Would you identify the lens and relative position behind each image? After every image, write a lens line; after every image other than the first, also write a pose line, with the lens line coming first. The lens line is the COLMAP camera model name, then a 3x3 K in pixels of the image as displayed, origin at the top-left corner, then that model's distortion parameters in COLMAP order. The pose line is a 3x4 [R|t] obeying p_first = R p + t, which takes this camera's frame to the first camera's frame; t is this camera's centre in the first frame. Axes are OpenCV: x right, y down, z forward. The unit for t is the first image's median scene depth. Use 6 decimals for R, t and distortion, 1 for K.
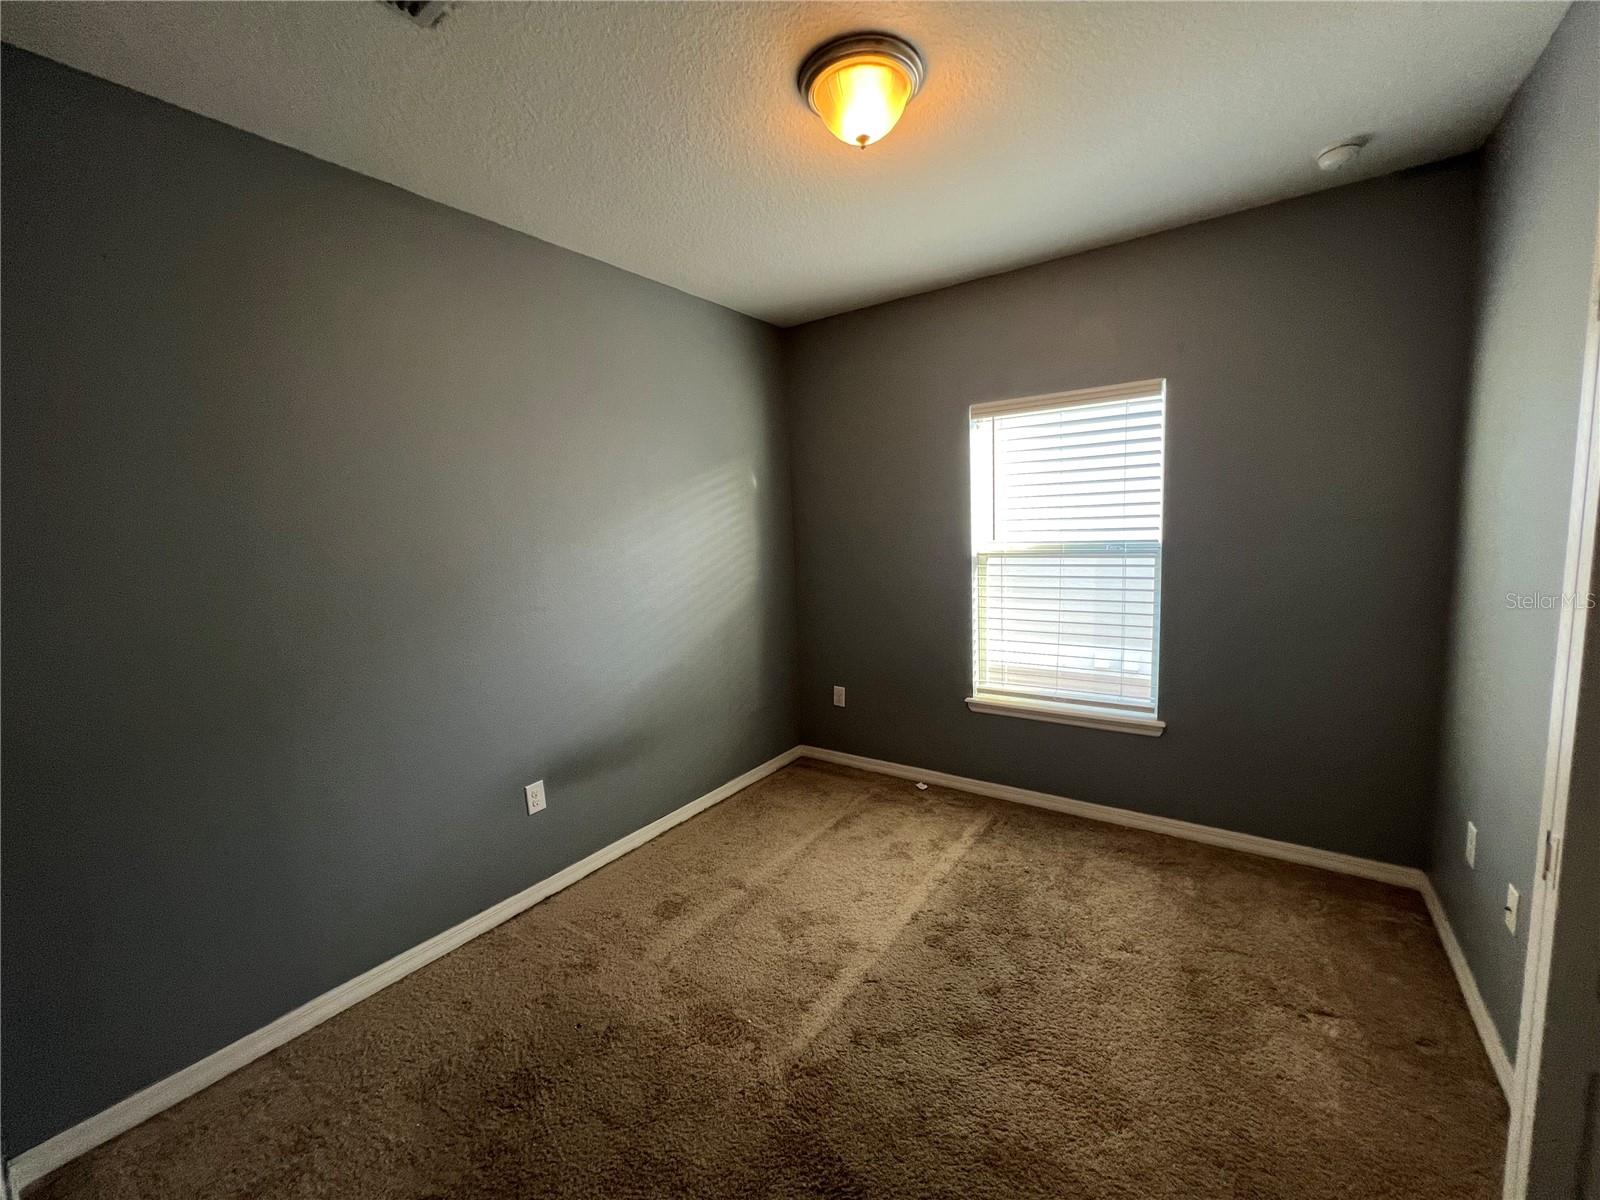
lens RADIAL K [[639.4, 0, 802.2], [0, 639.4, 597.9], [0, 0, 1]] dist [-0.001200, 0.000108]
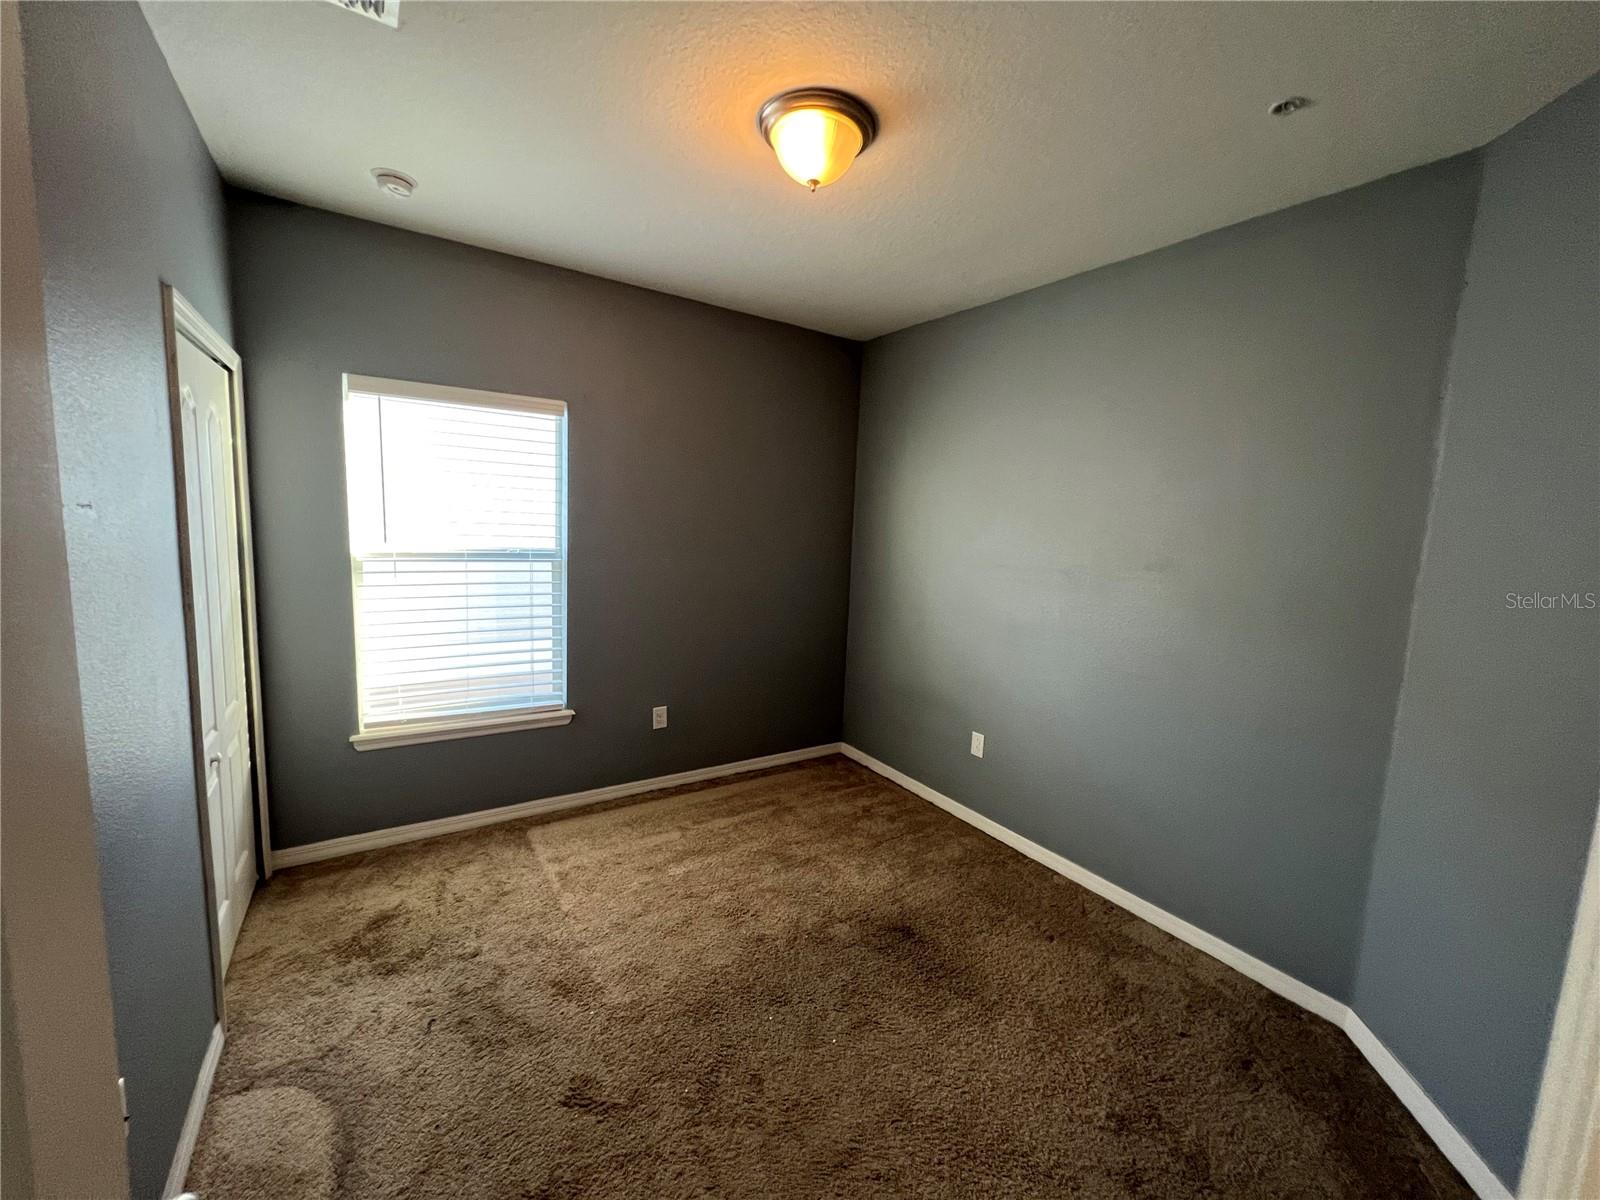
lens RADIAL K [[639.4, 0, 802.2], [0, 639.4, 597.9], [0, 0, 1]] dist [-0.001200, 0.000108]
pose [[0.376243, -0.048433, 0.925254, -0.303643], [0.047646, 0.998323, 0.032883, -0.019714], [-0.925295, 0.031713, 0.377920, 0.189920]]
